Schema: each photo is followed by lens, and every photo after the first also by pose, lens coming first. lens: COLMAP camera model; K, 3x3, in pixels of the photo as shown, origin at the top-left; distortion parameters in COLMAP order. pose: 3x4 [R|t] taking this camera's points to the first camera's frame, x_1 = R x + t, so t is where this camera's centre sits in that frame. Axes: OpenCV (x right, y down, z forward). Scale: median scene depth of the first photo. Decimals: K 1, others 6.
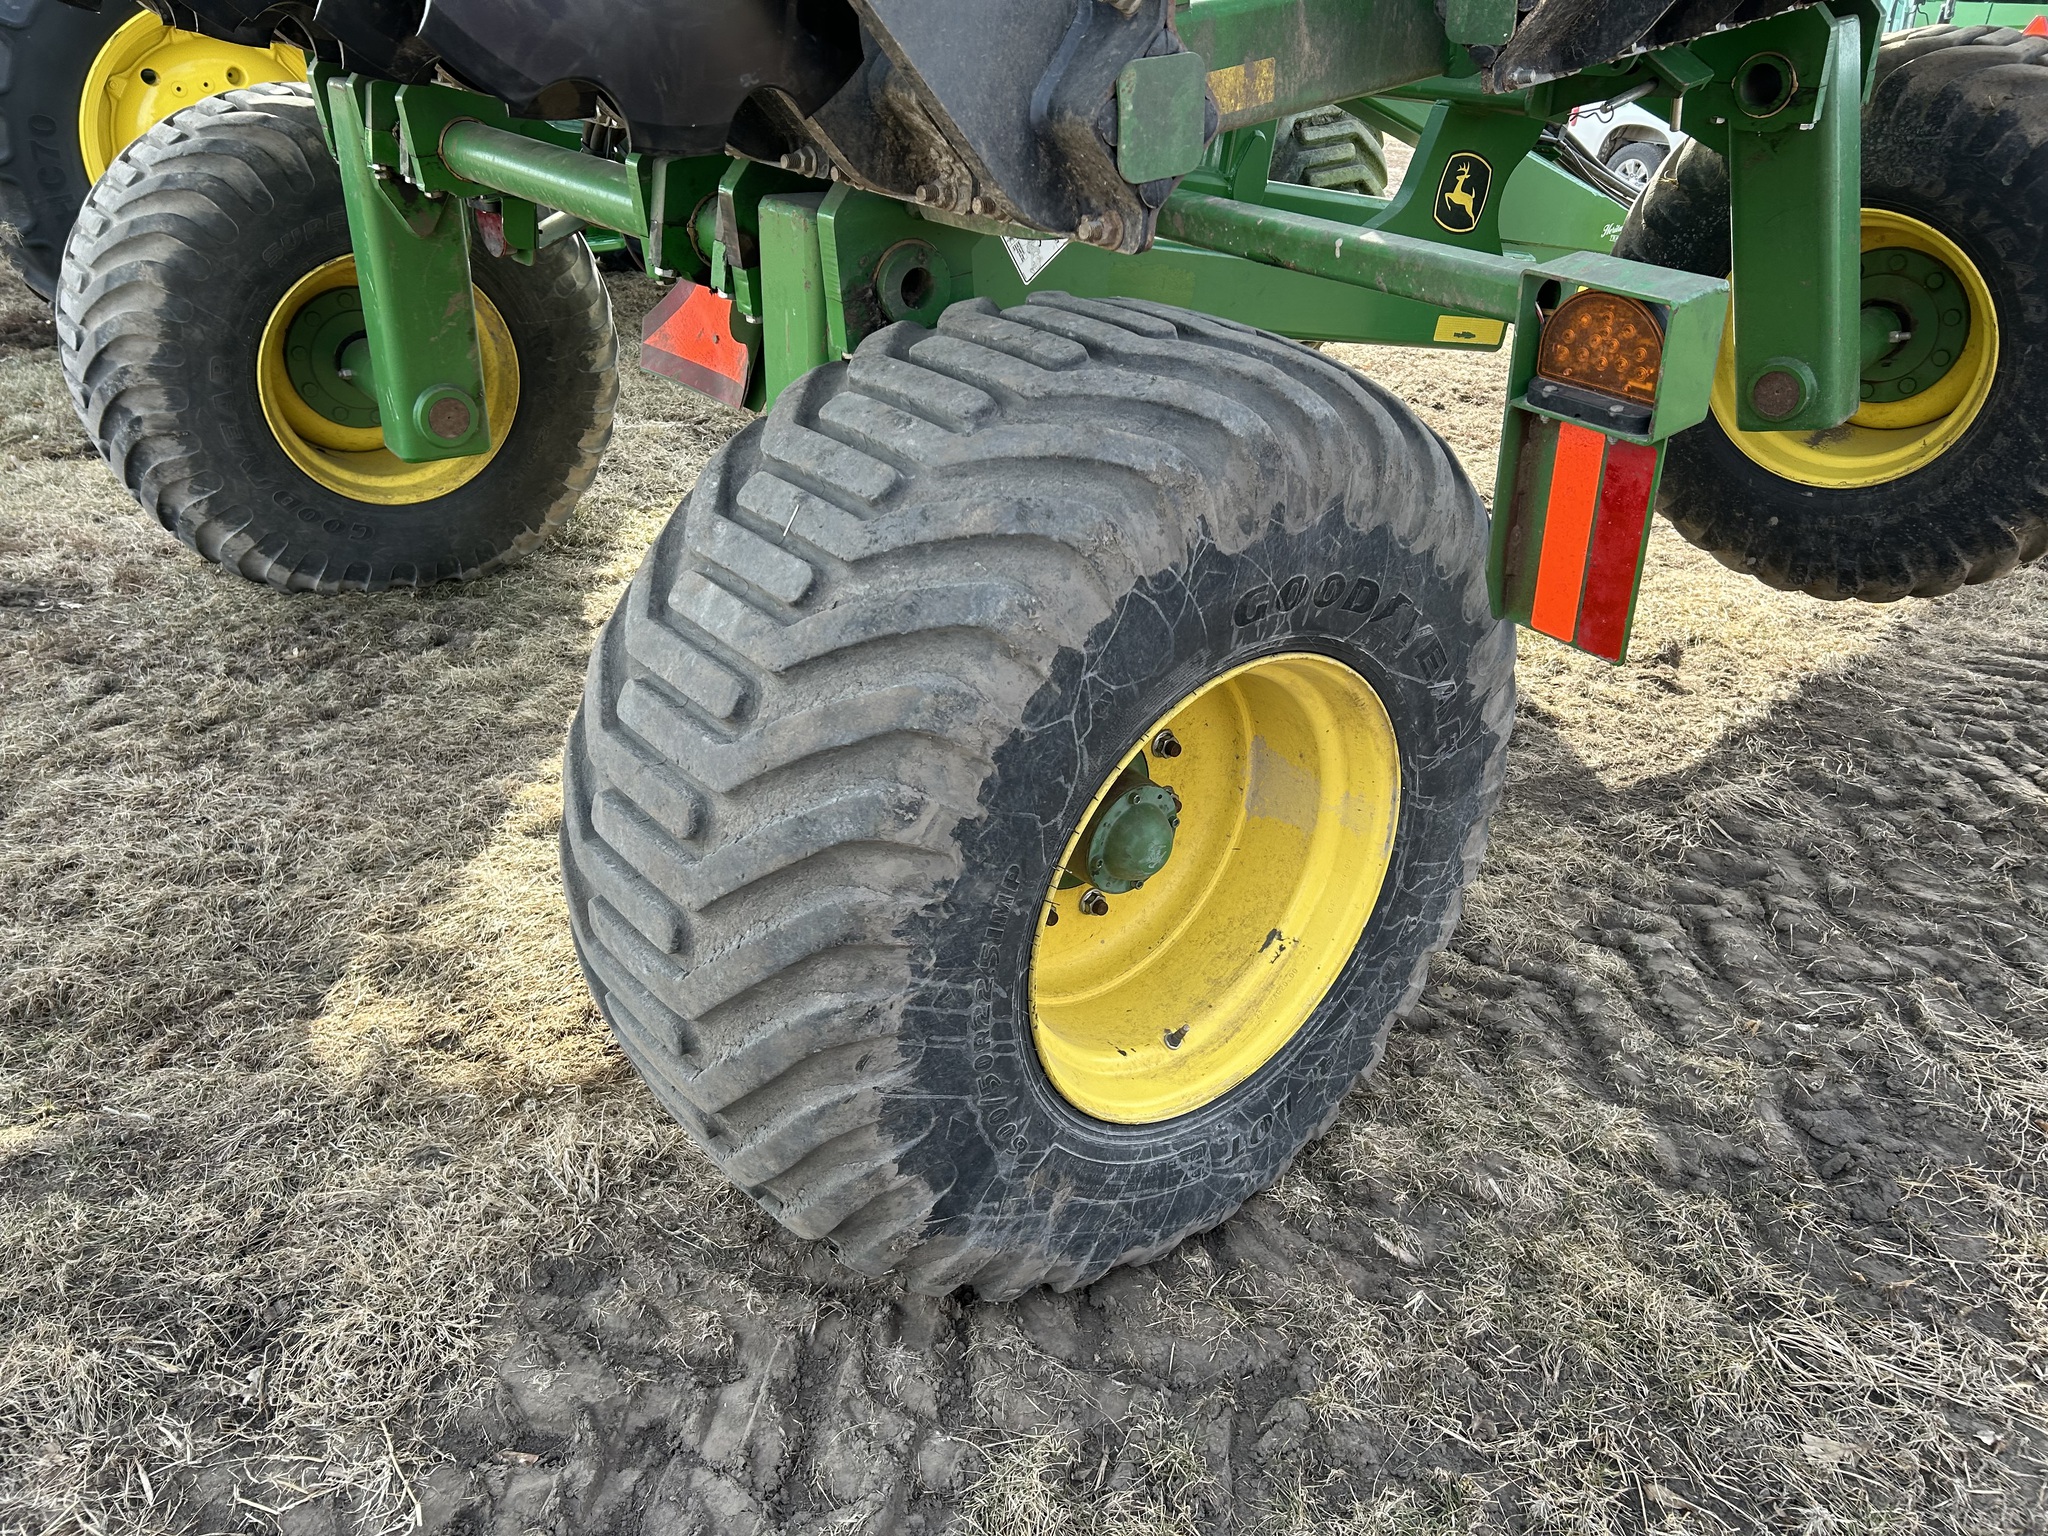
lens RADIAL K [[1547.5, 0, 1036.1], [0, 1547.5, 776.9], [0, 0, 1]] dist [0.045519, -0.047171]
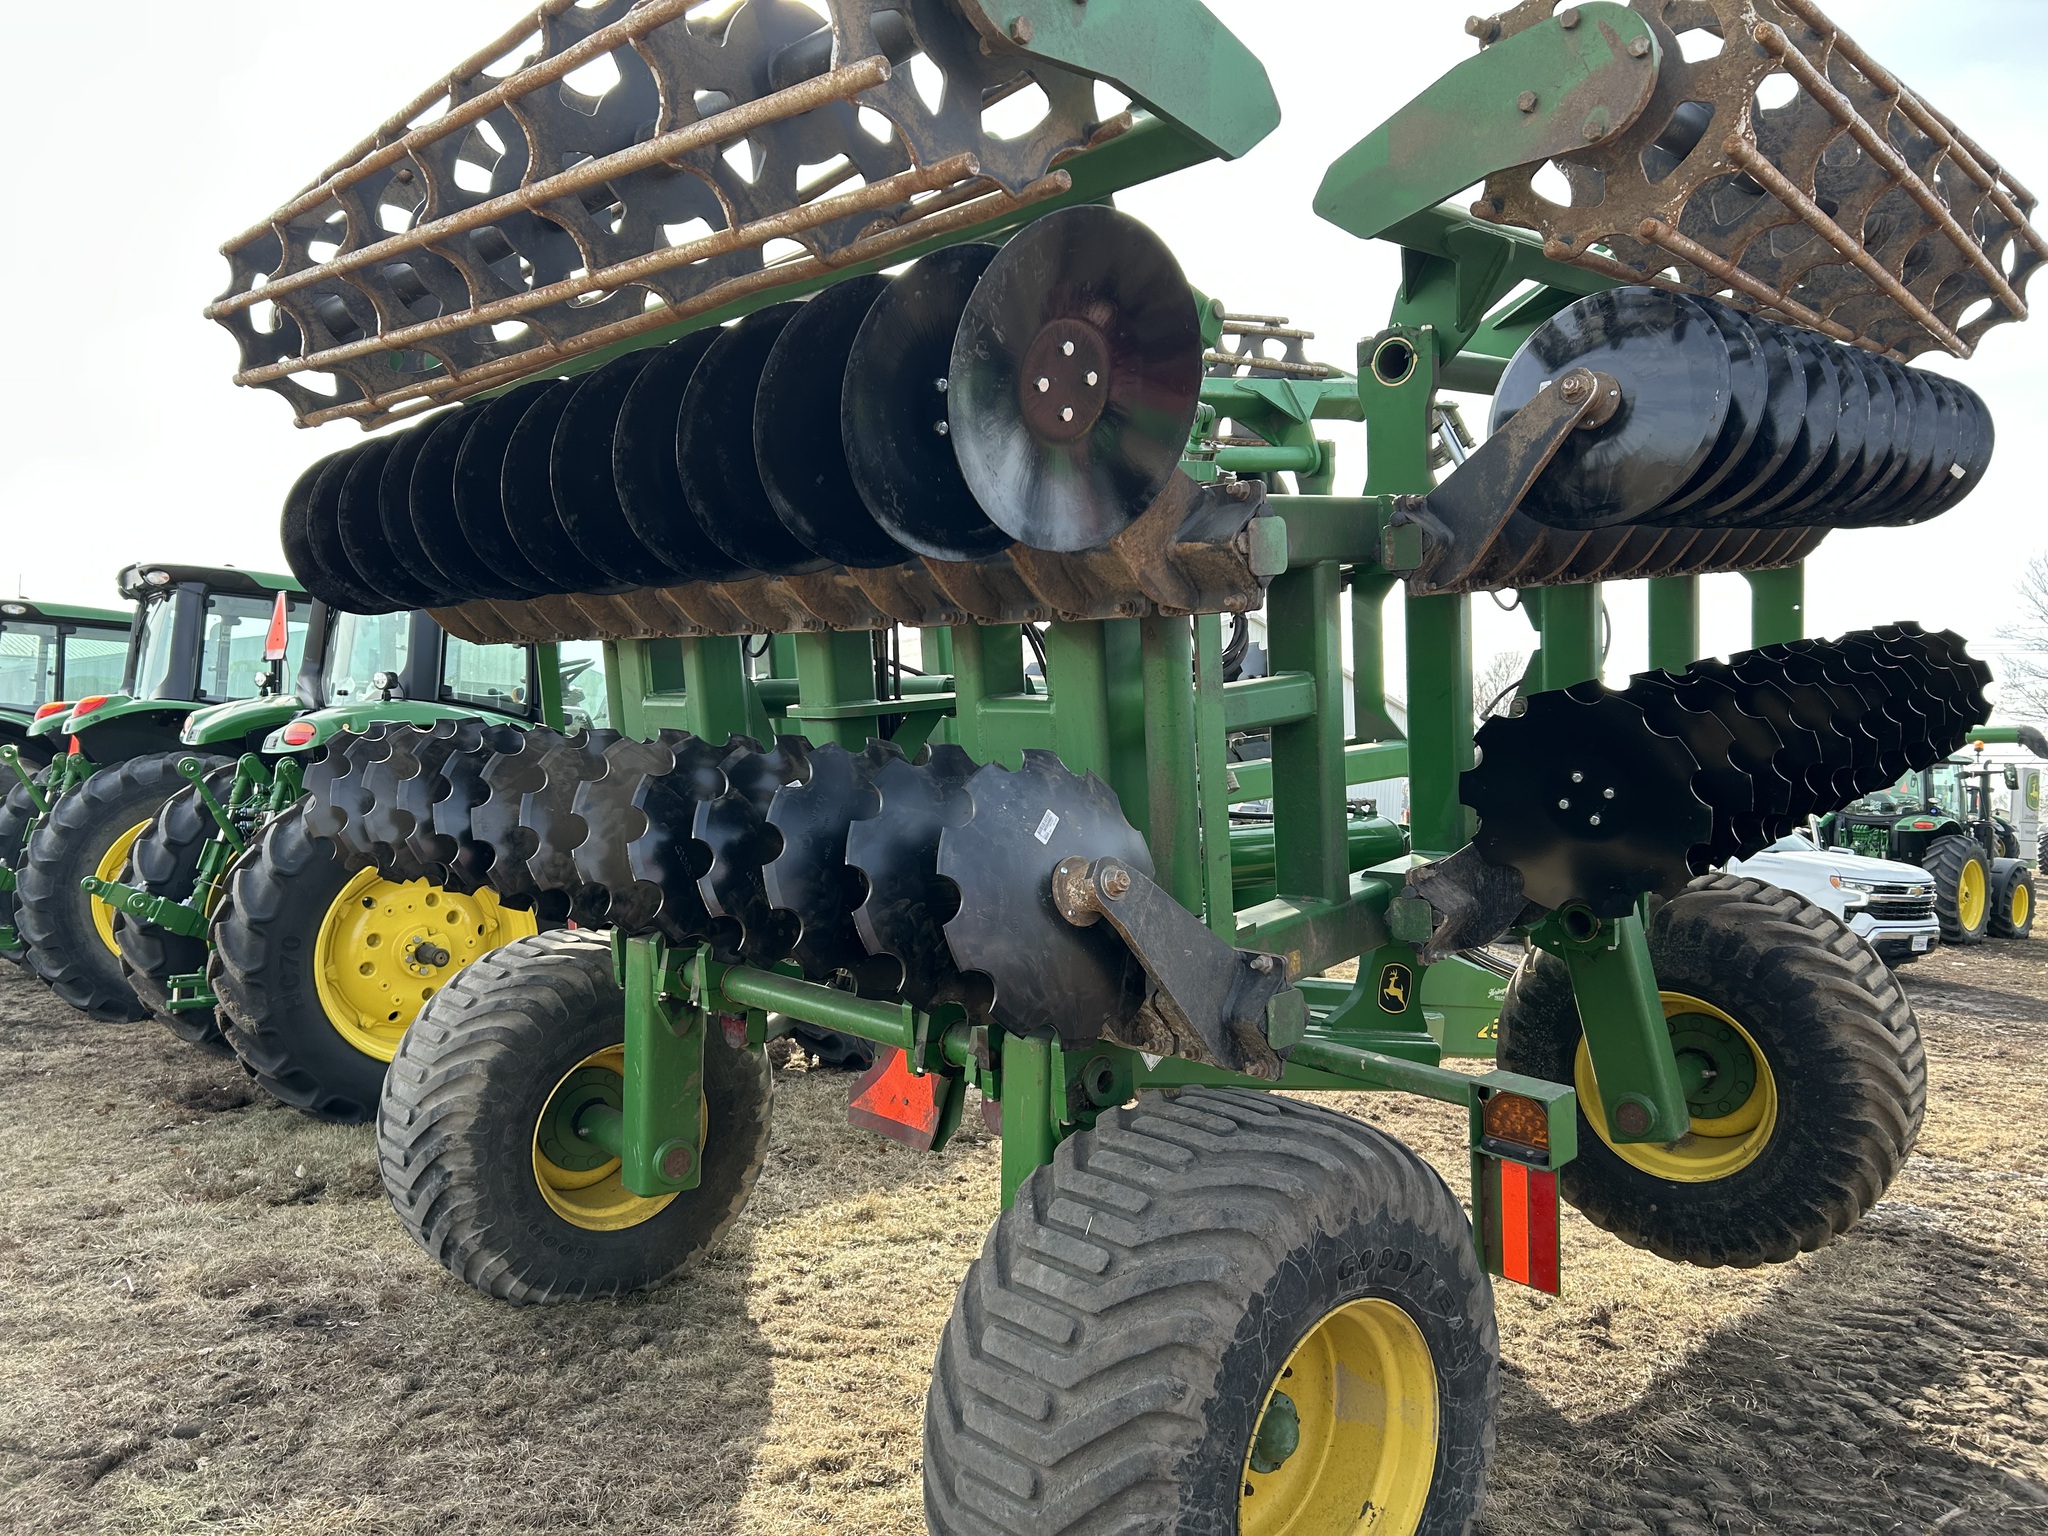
lens RADIAL K [[1547.5, 0, 1012.3], [0, 1547.5, 783.5], [0, 0, 1]] dist [0.045519, -0.047171]
pose [[0.998680, -0.022035, 0.046403, -0.160454], [0.039748, 0.903697, -0.426323, 0.067920], [-0.032541, 0.427604, 0.903380, -0.423072]]
